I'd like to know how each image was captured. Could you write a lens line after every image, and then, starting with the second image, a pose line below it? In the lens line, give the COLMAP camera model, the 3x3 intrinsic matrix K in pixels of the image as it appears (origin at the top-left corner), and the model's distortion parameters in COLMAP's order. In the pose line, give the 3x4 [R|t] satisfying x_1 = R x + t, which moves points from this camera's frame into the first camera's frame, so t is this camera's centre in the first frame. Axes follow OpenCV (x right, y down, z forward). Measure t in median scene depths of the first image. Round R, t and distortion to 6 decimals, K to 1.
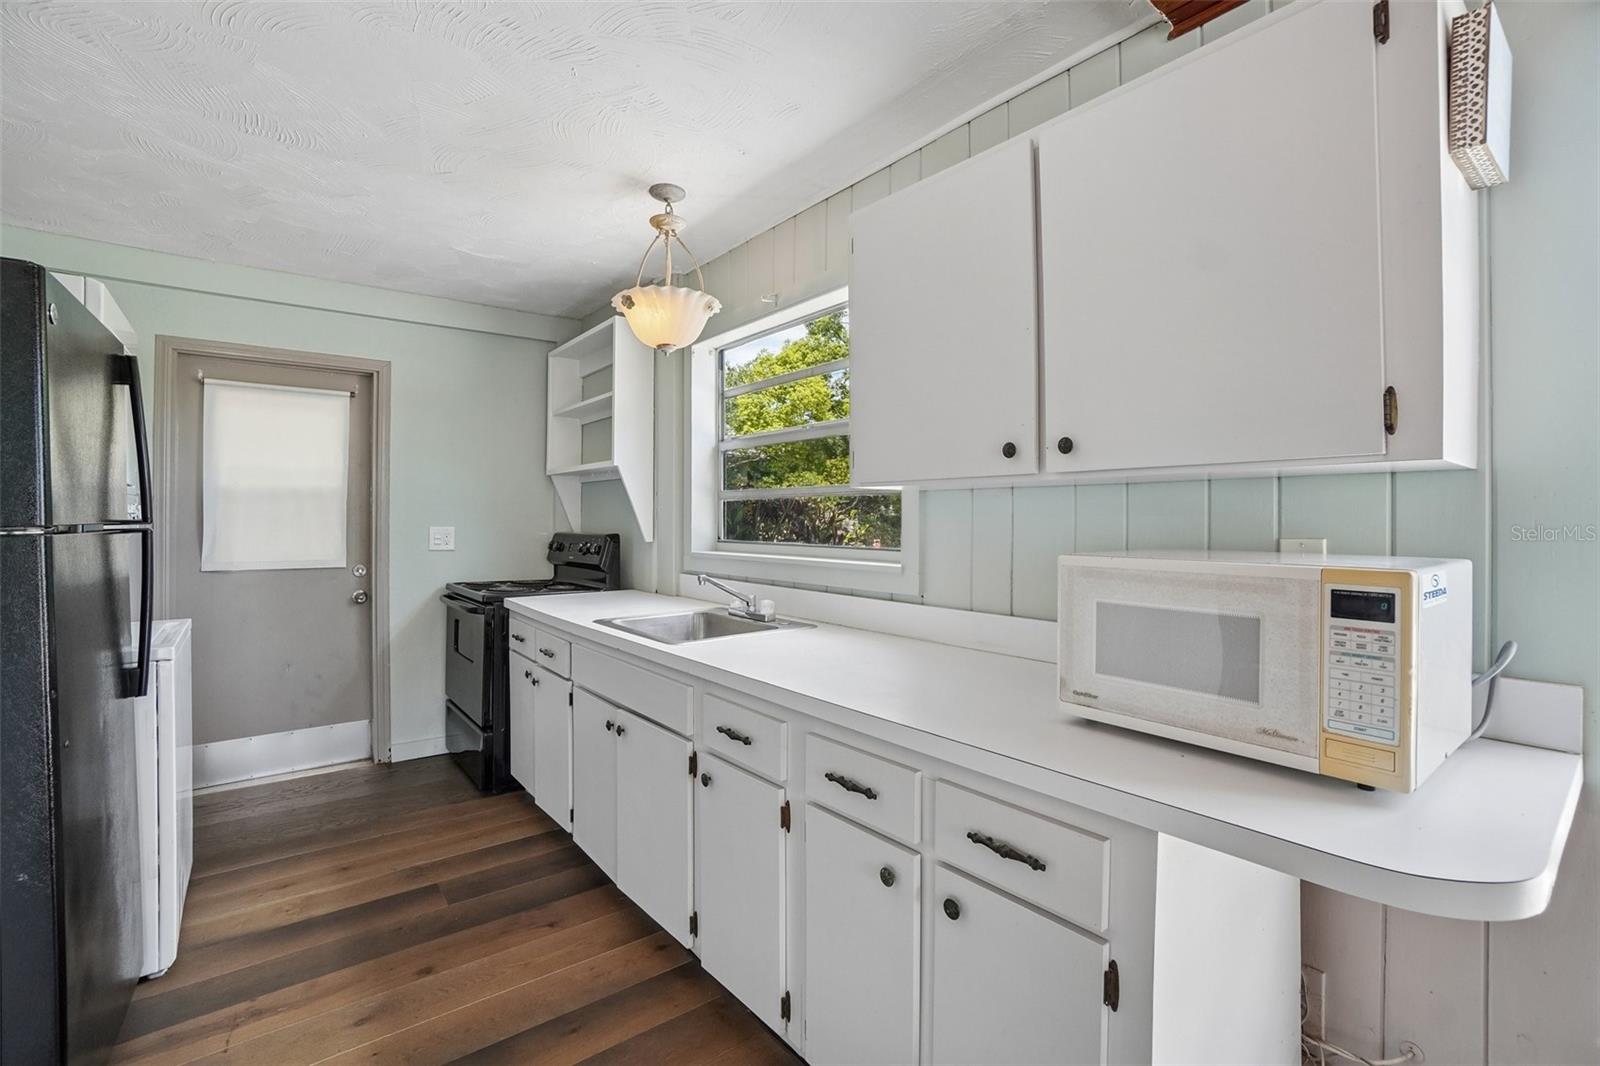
lens RADIAL K [[712.4, 0, 802.0], [0, 712.4, 521.0], [0, 0, 1]] dist [-0.065022, 0.024866]
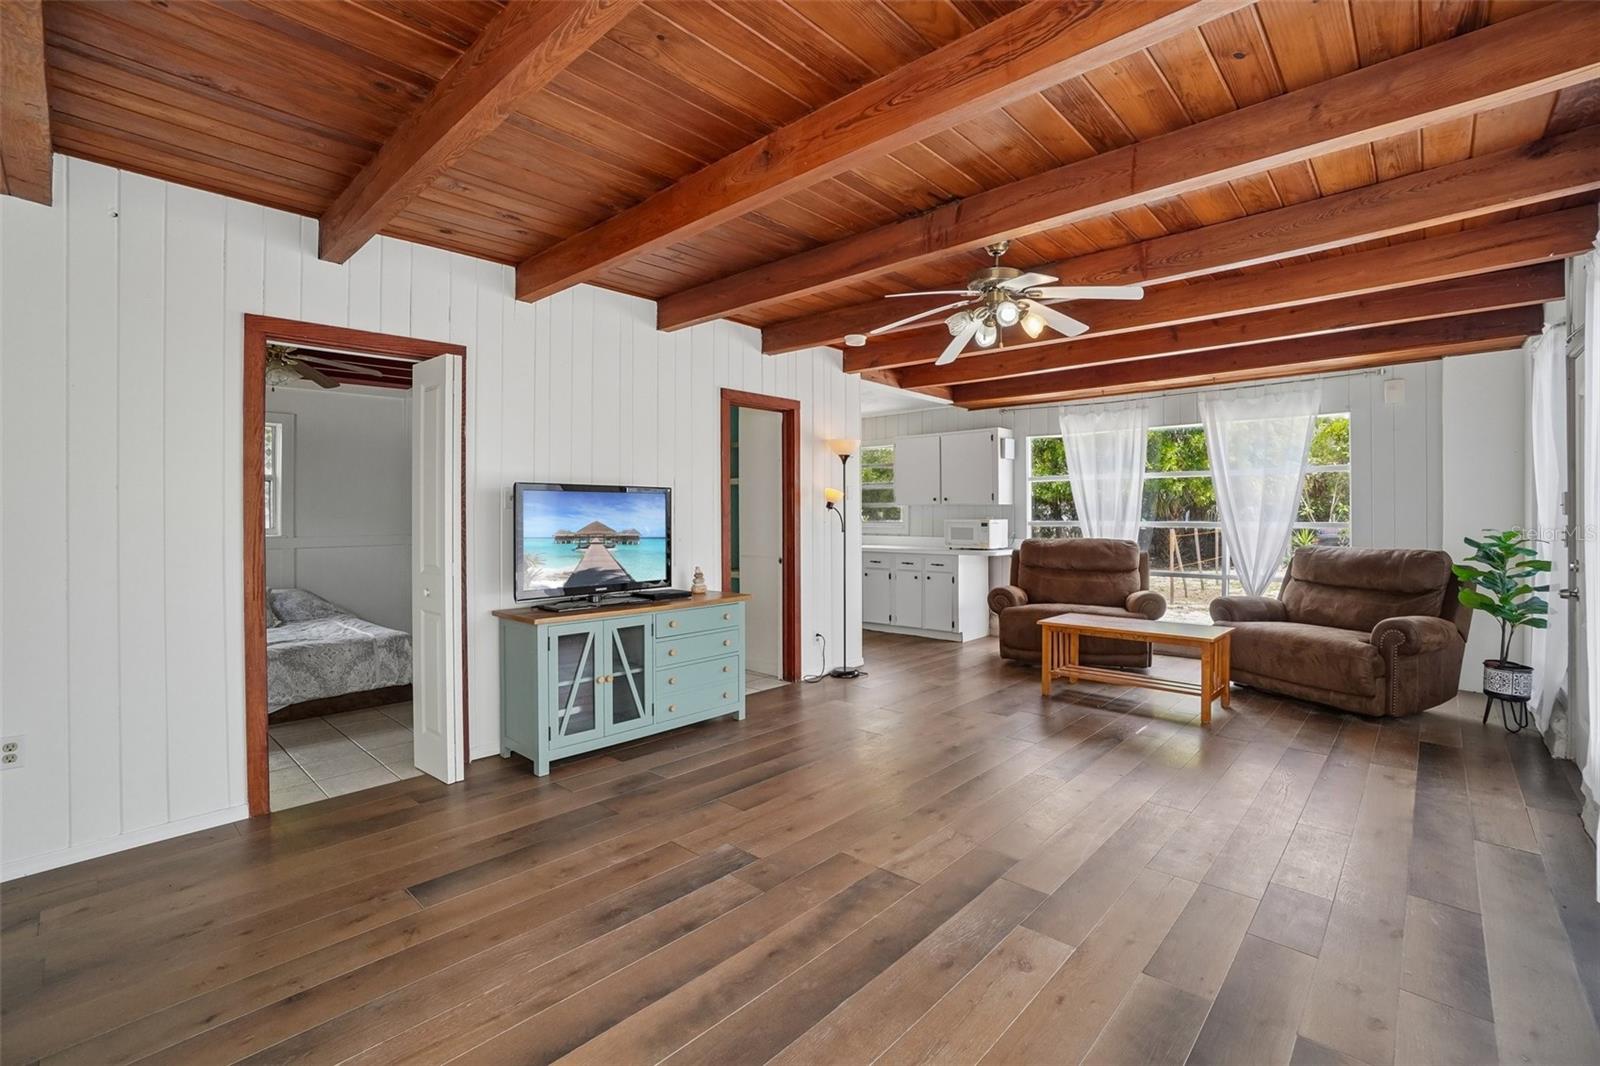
lens RADIAL K [[712.4, 0, 802.0], [0, 712.4, 521.0], [0, 0, 1]] dist [-0.065022, 0.024866]
pose [[0.988117, -0.005871, 0.153590, -1.377372], [0.005472, 0.999980, 0.003022, 0.030874], [-0.153604, -0.002145, 0.988130, -3.736589]]
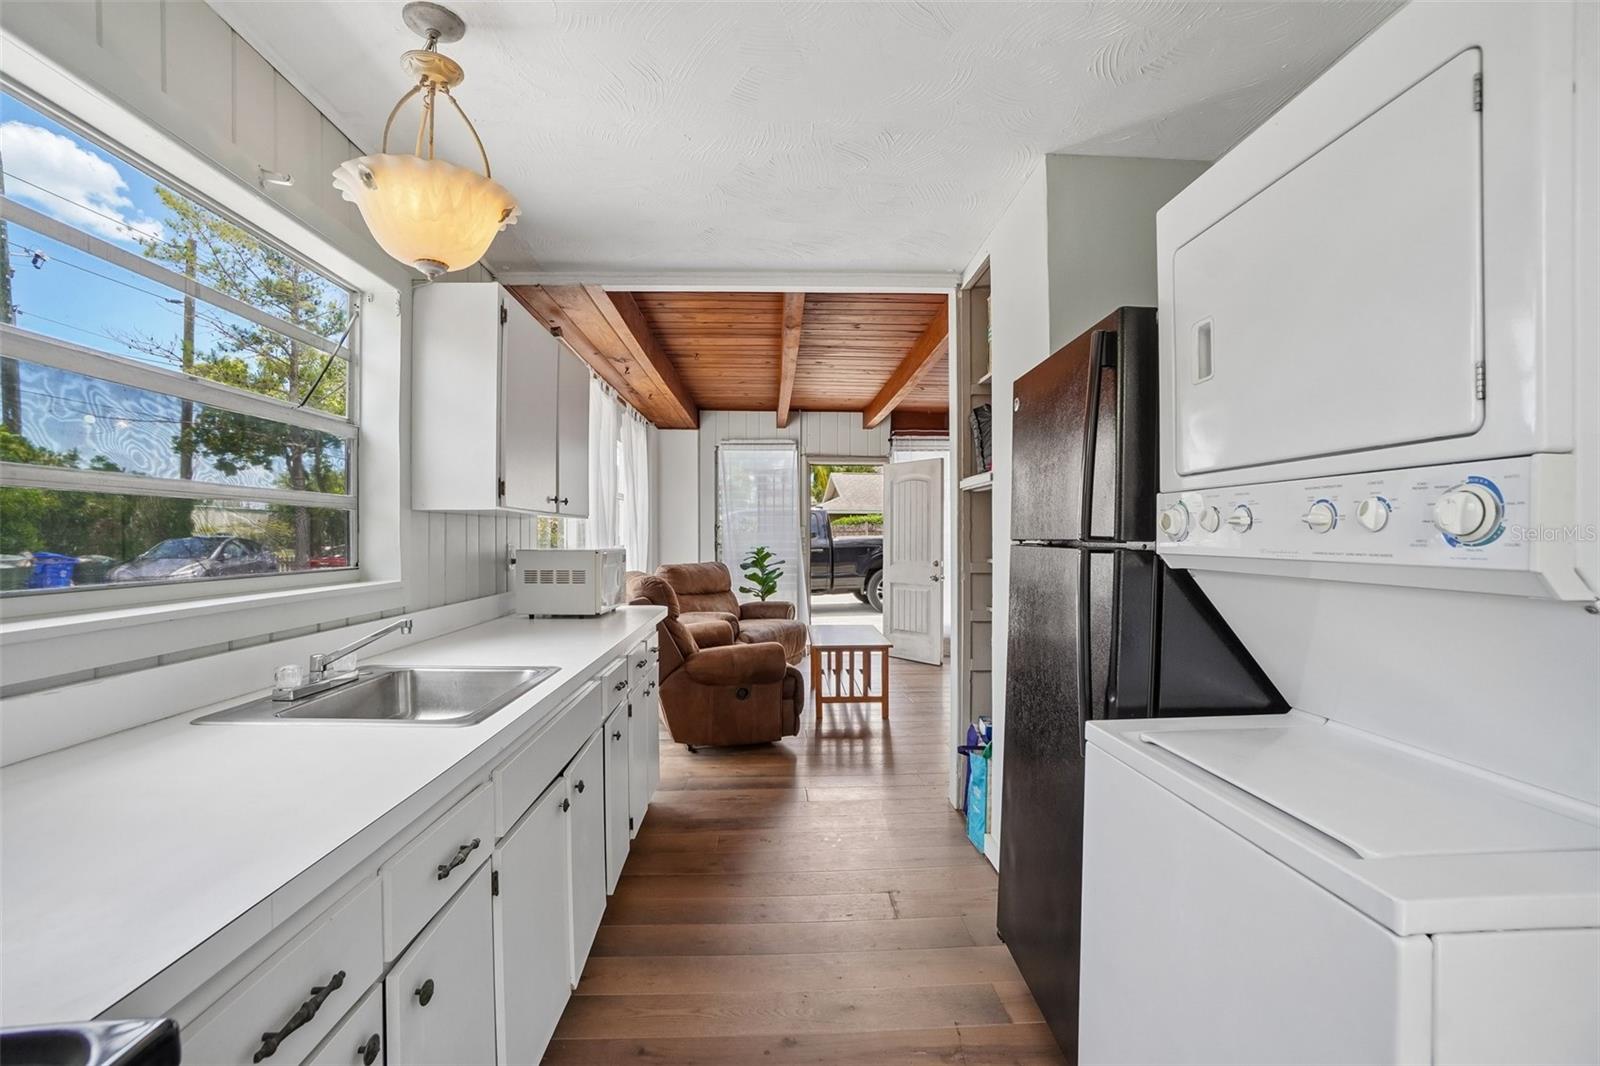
lens RADIAL K [[710.4, 0, 788.9], [0, 710.4, 535.0], [0, 0, 1]] dist [-0.042163, 0.000561]
pose [[-0.801327, 0.000709, 0.598227, -1.349063], [0.004455, 0.999979, 0.004782, -0.010206], [-0.598210, 0.006498, -0.801313, 2.134629]]
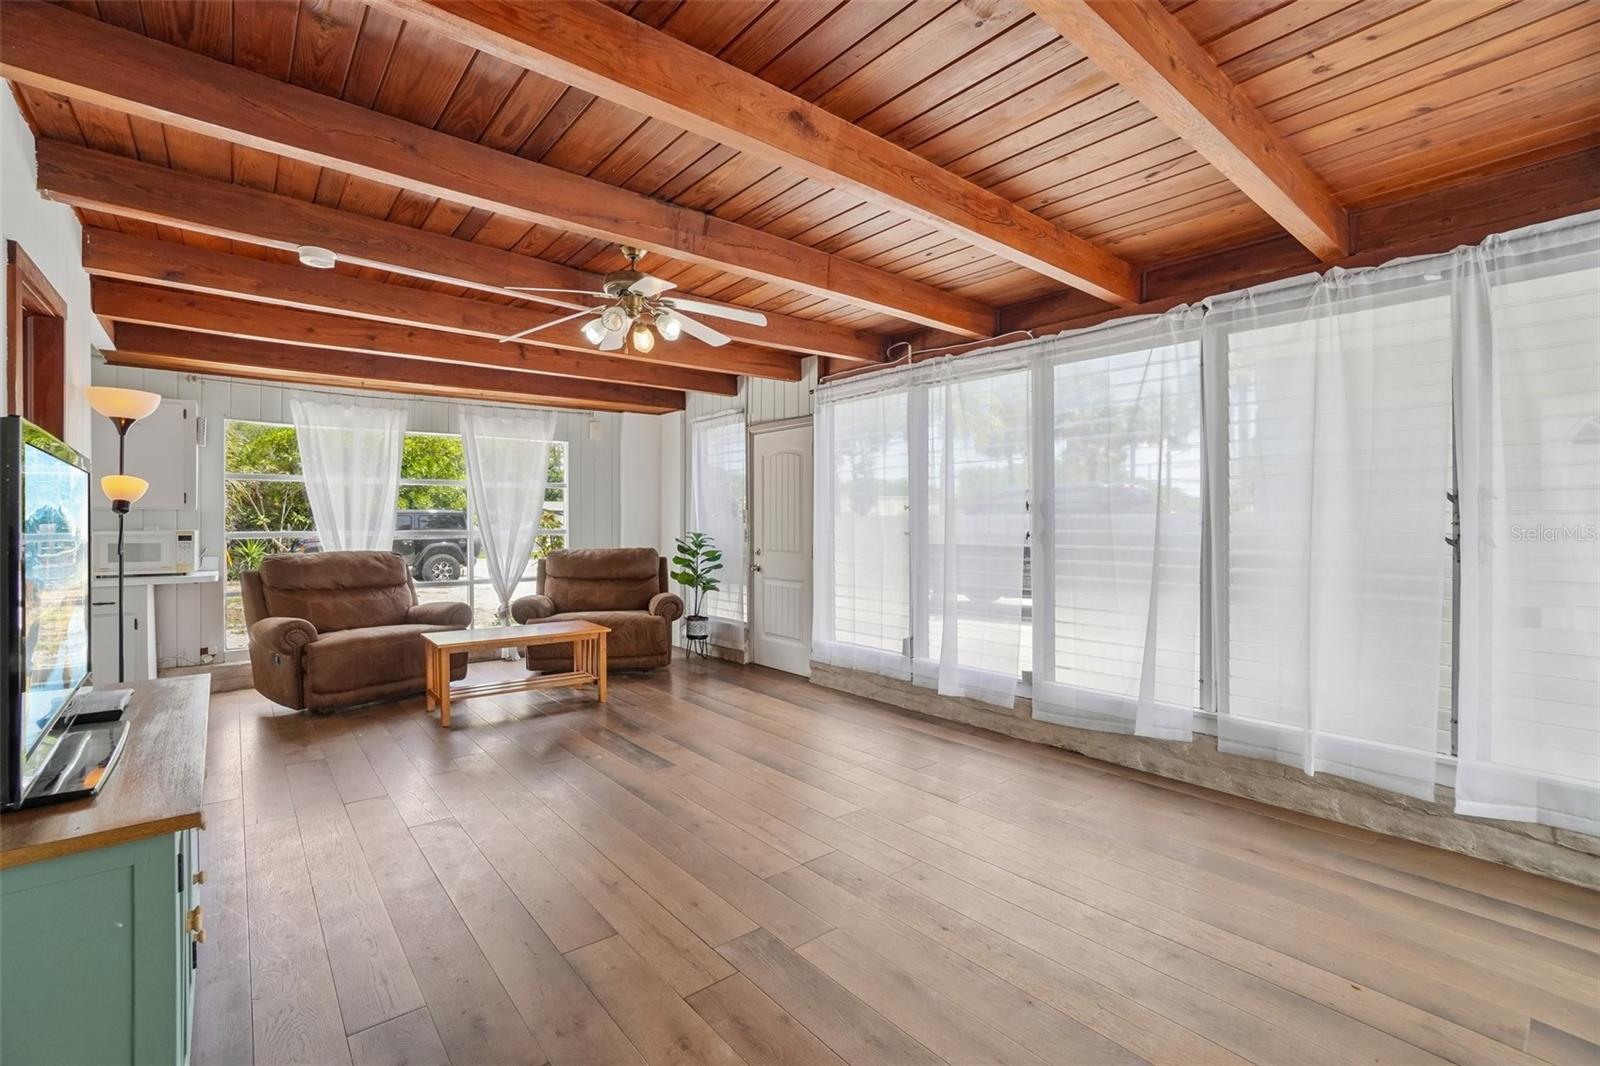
lens RADIAL K [[712.4, 0, 802.0], [0, 712.4, 521.0], [0, 0, 1]] dist [-0.065022, 0.024866]
pose [[-0.013788, -0.001333, 0.999904, -2.638294], [0.008840, 0.999960, 0.001455, 0.018913], [-0.999866, 0.008859, -0.013776, -2.129081]]
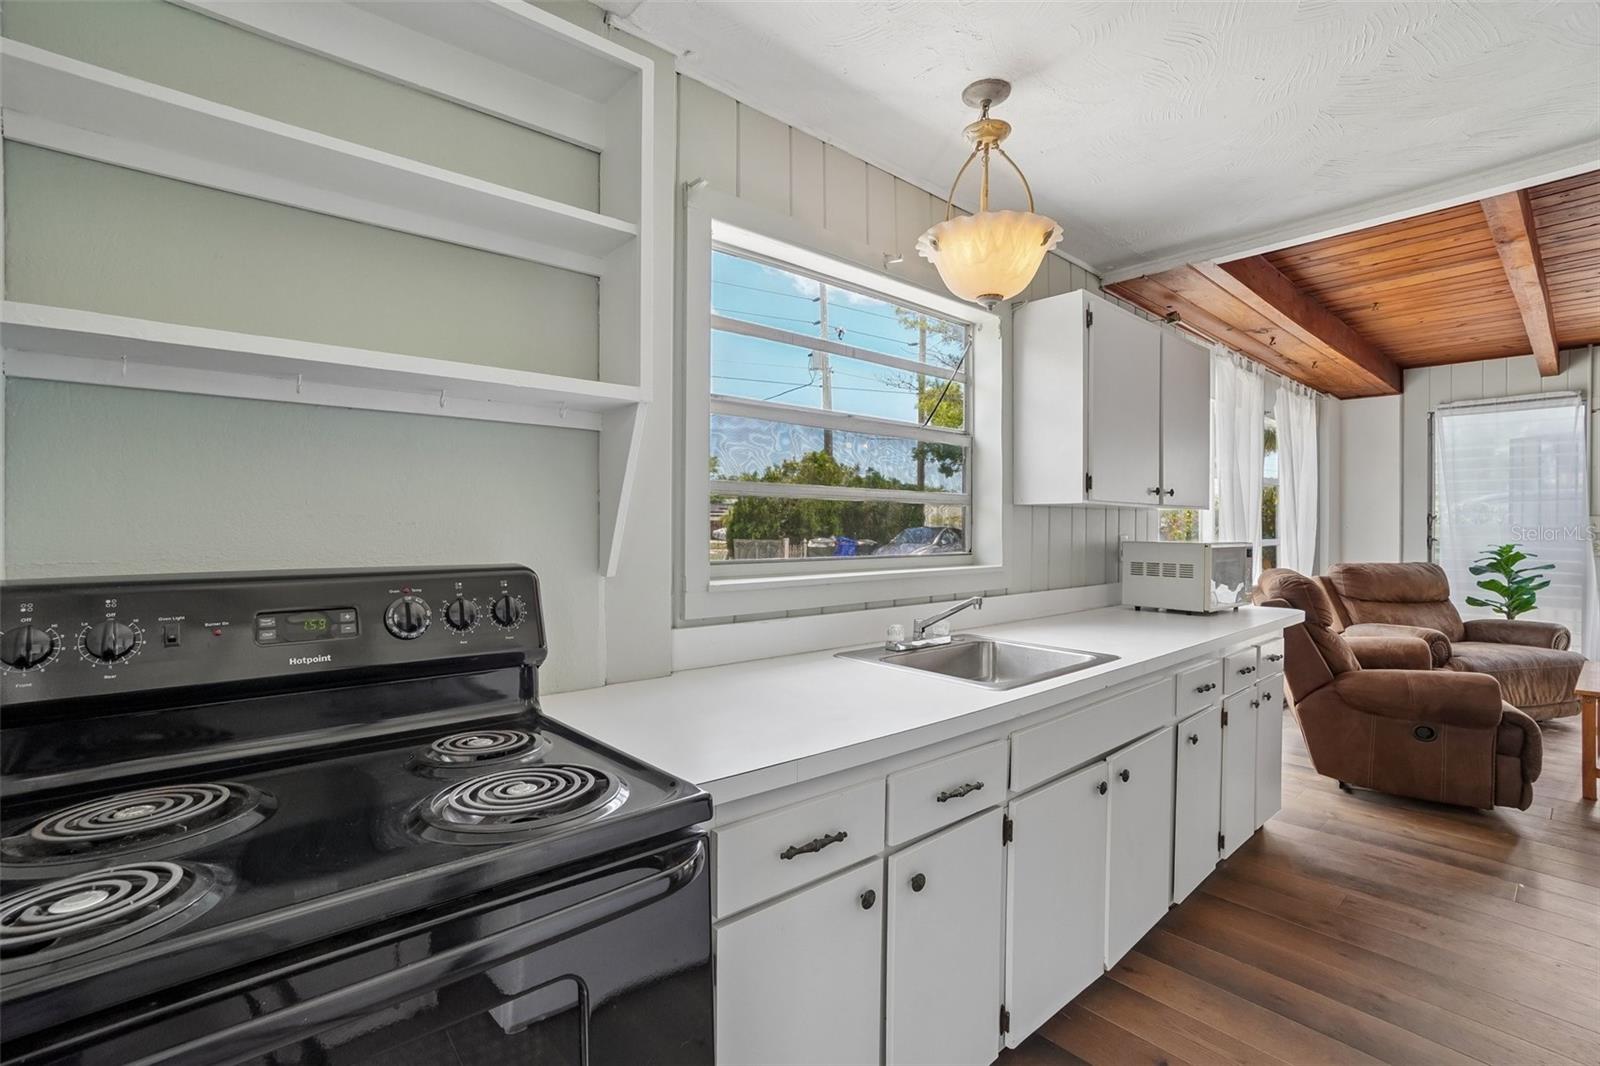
lens RADIAL K [[712.4, 0, 802.0], [0, 712.4, 521.0], [0, 0, 1]] dist [-0.065022, 0.024866]
pose [[-0.035691, 0.005098, 0.999350, -1.547202], [0.001835, 0.999986, -0.005036, -0.011760], [-0.999361, 0.001654, -0.035700, 1.976937]]
